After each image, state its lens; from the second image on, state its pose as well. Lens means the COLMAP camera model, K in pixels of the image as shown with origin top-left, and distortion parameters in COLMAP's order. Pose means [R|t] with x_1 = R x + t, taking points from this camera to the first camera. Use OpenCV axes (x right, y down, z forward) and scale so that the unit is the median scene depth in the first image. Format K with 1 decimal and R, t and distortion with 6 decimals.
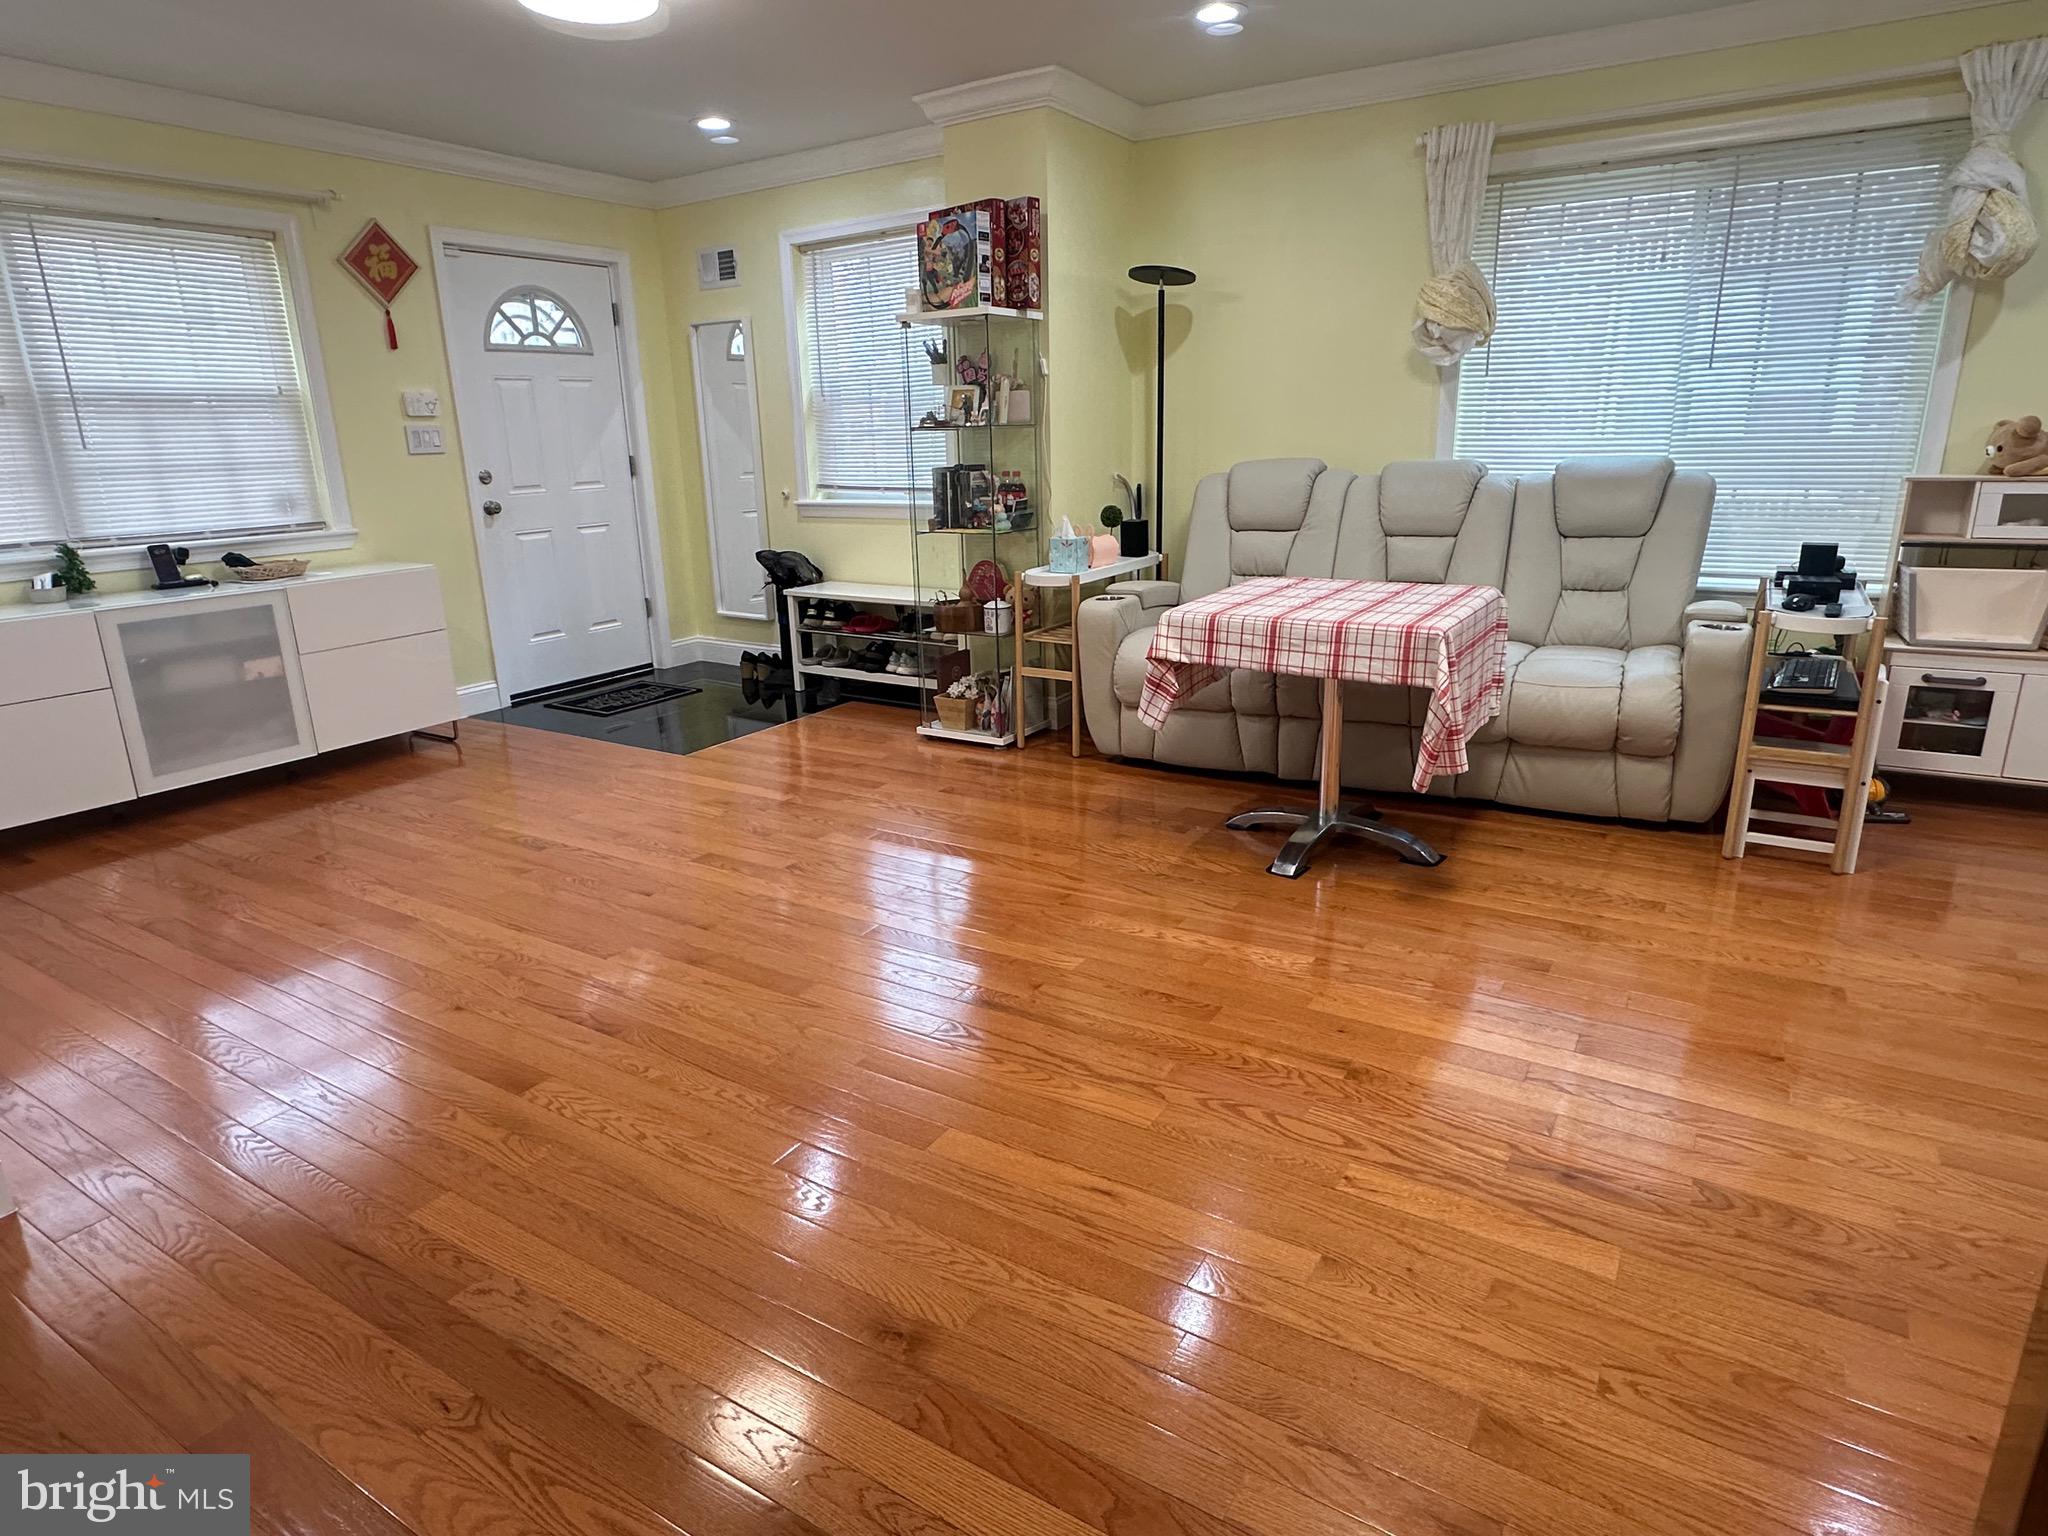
lens RADIAL K [[1152.6, 0, 1004.1], [0, 1152.6, 758.0], [0, 0, 1]] dist [-0.004934, 0.001114]
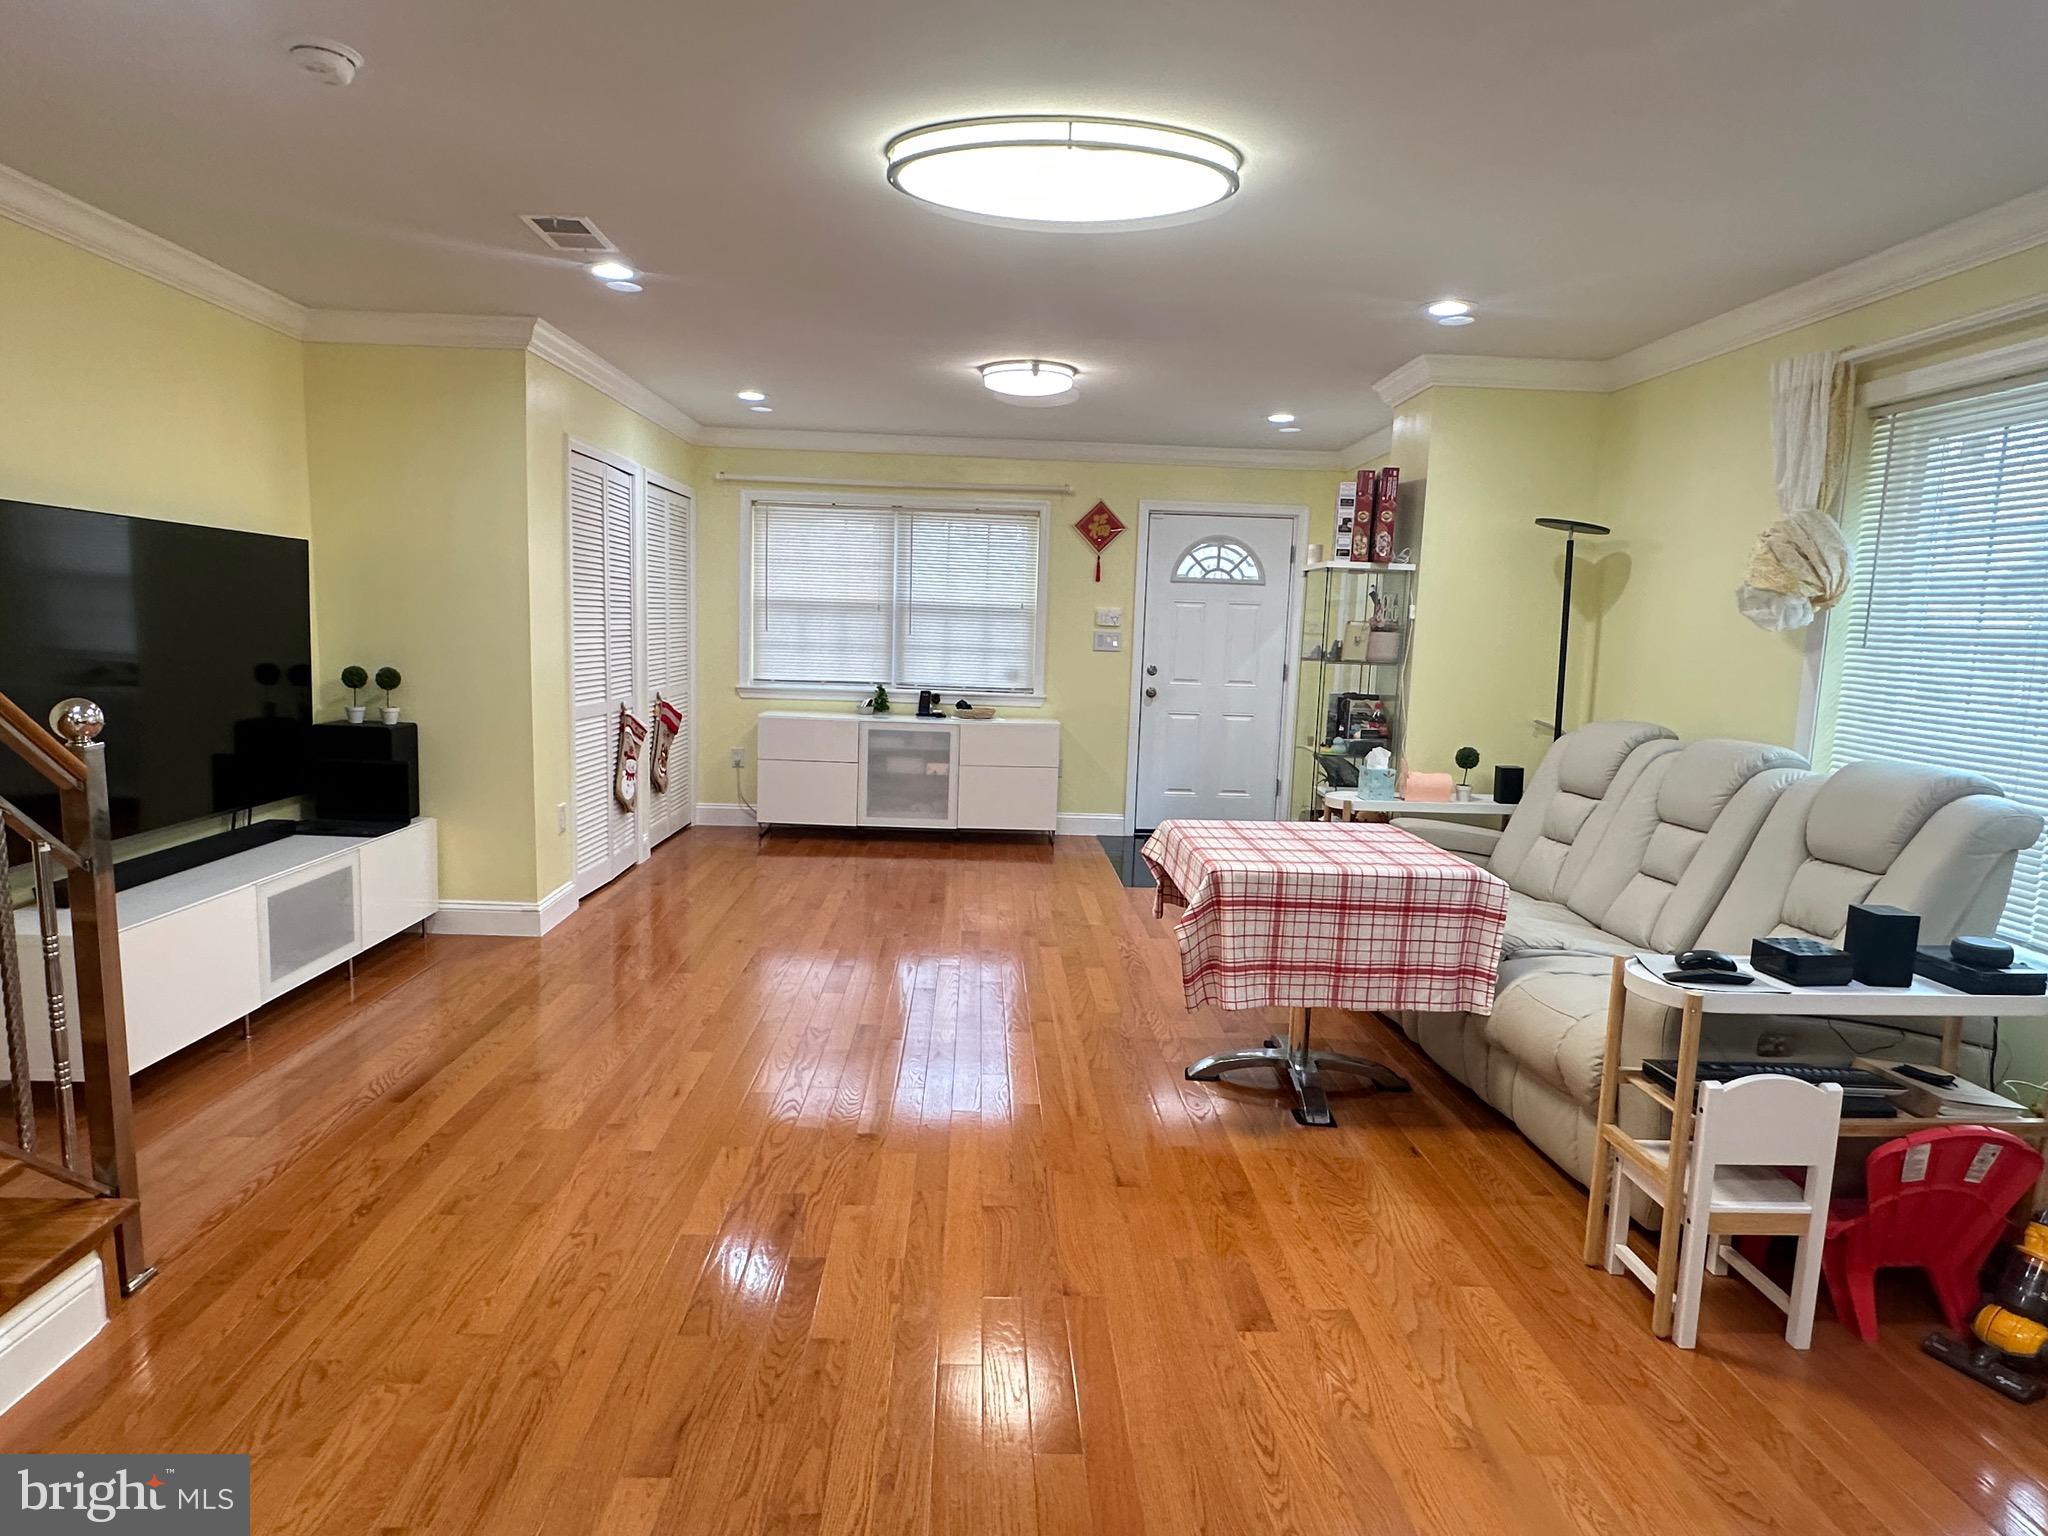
lens RADIAL K [[1152.6, 0, 1016.3], [0, 1152.6, 769.7], [0, 0, 1]] dist [-0.004934, 0.001114]
pose [[0.558670, 0.151859, -0.815369, 0.727070], [-0.275033, 0.961389, -0.009391, -0.087791], [0.782461, 0.229500, 0.578866, 0.126096]]
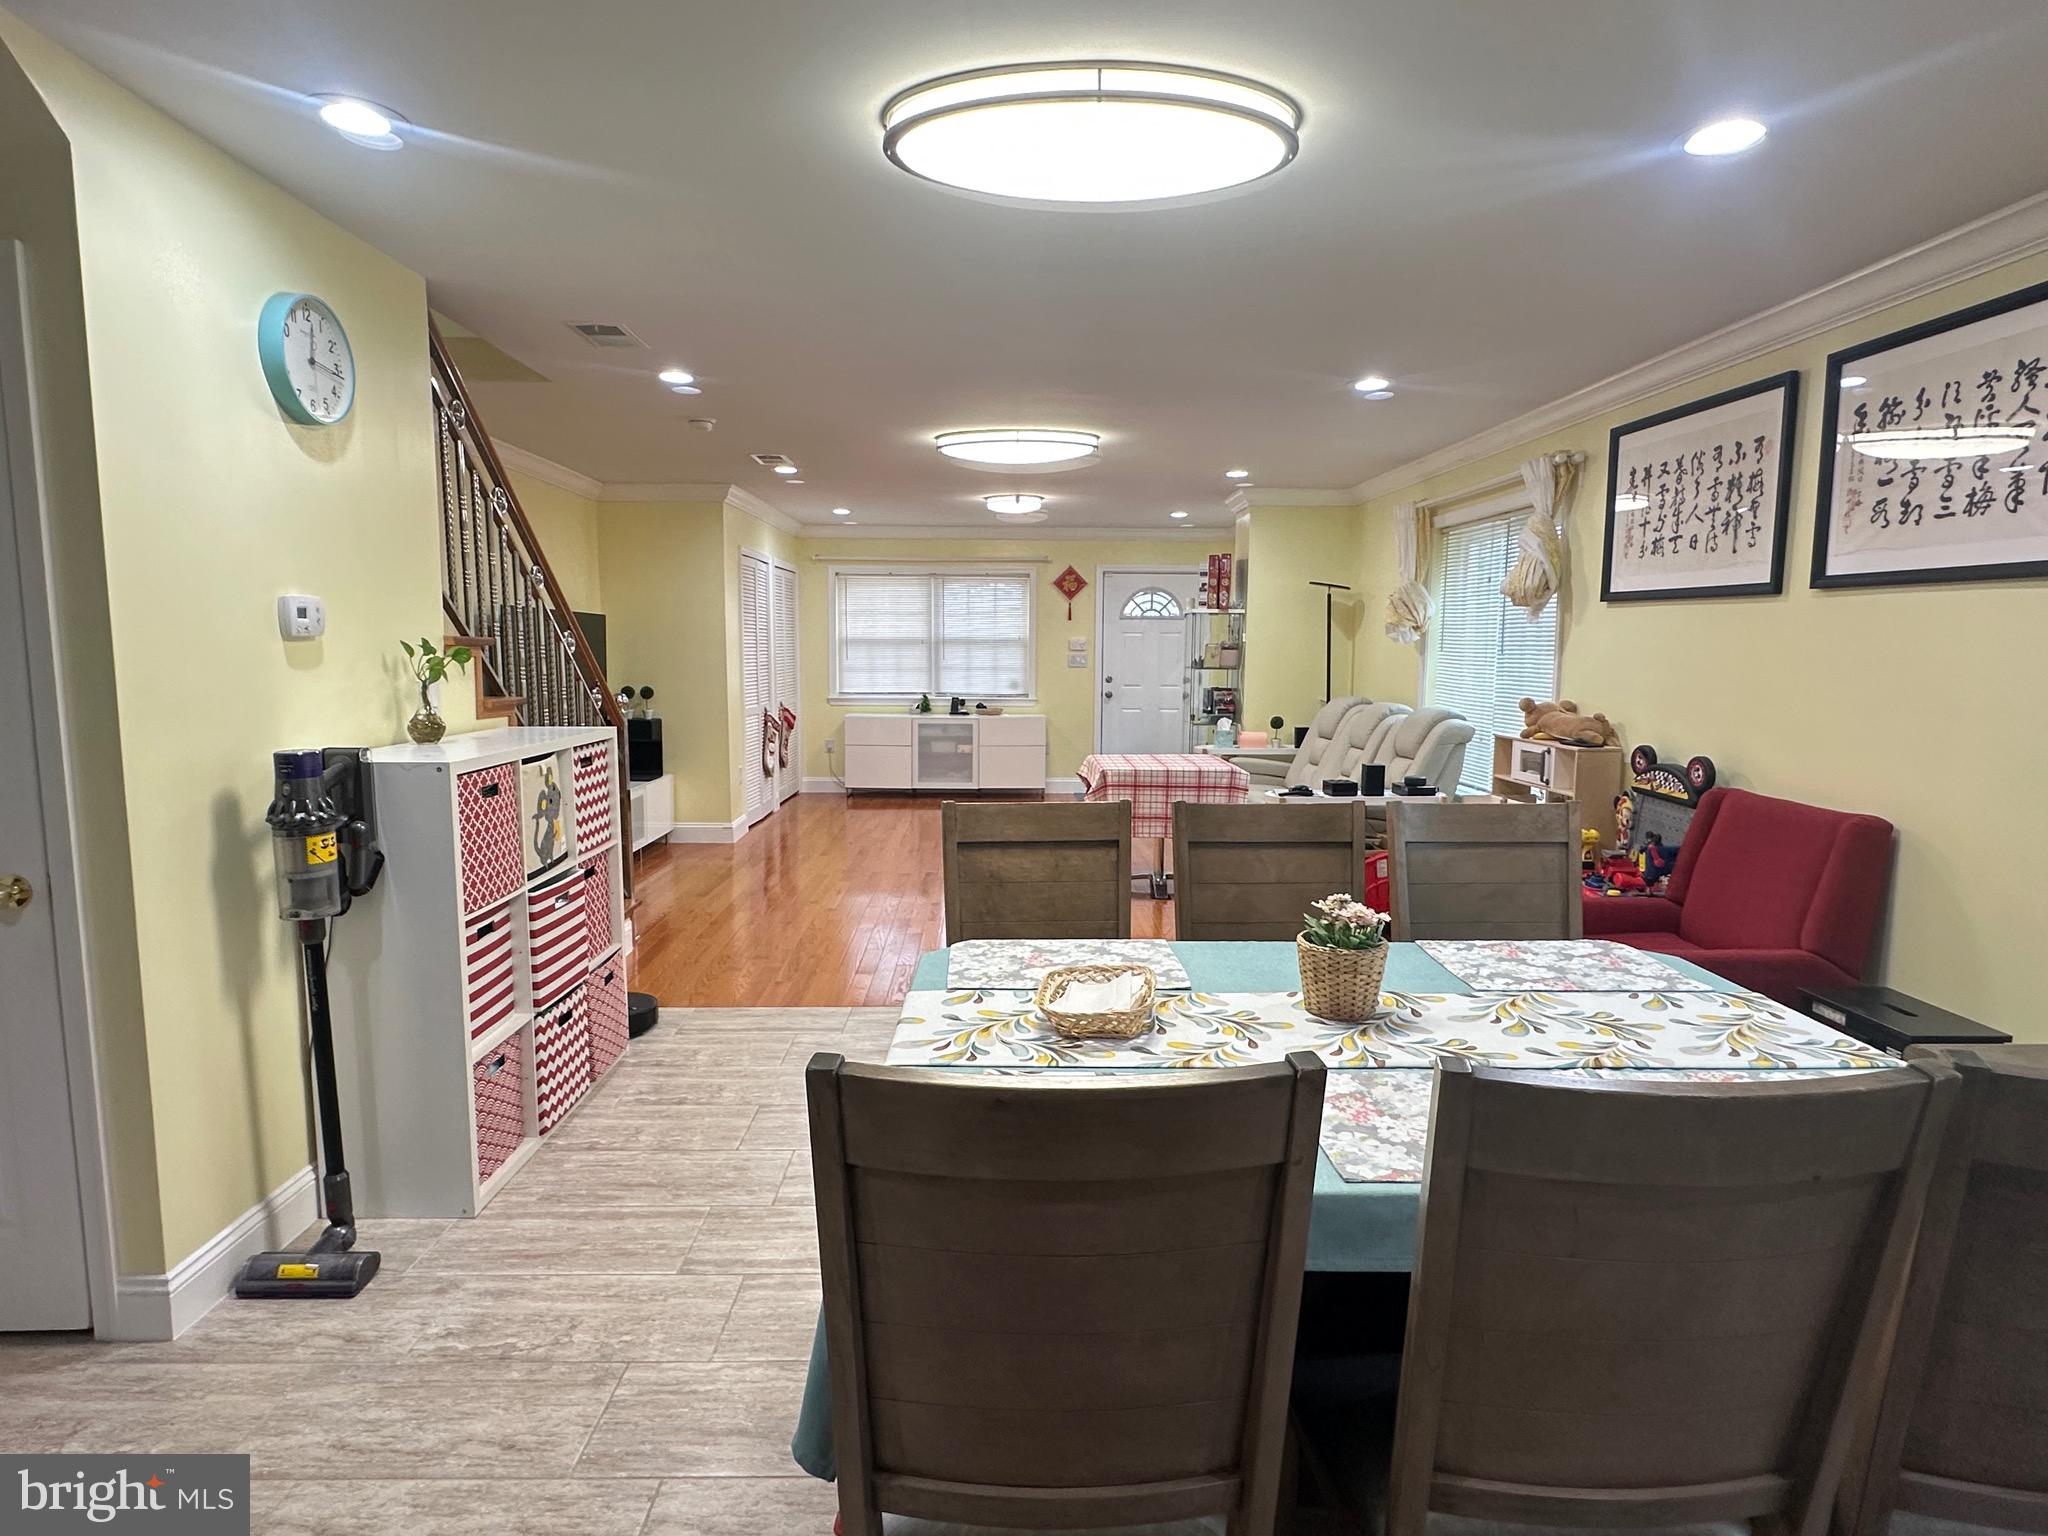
lens RADIAL K [[1086.4, 0, 1015.6], [0, 1086.4, 769.0], [0, 0, 1]] dist [-0.007839, 0.000995]
pose [[0.546201, 0.124933, -0.828285, 1.281716], [-0.251063, 0.967772, -0.019588, -0.016774], [0.799144, 0.218651, 0.559964, -0.196630]]
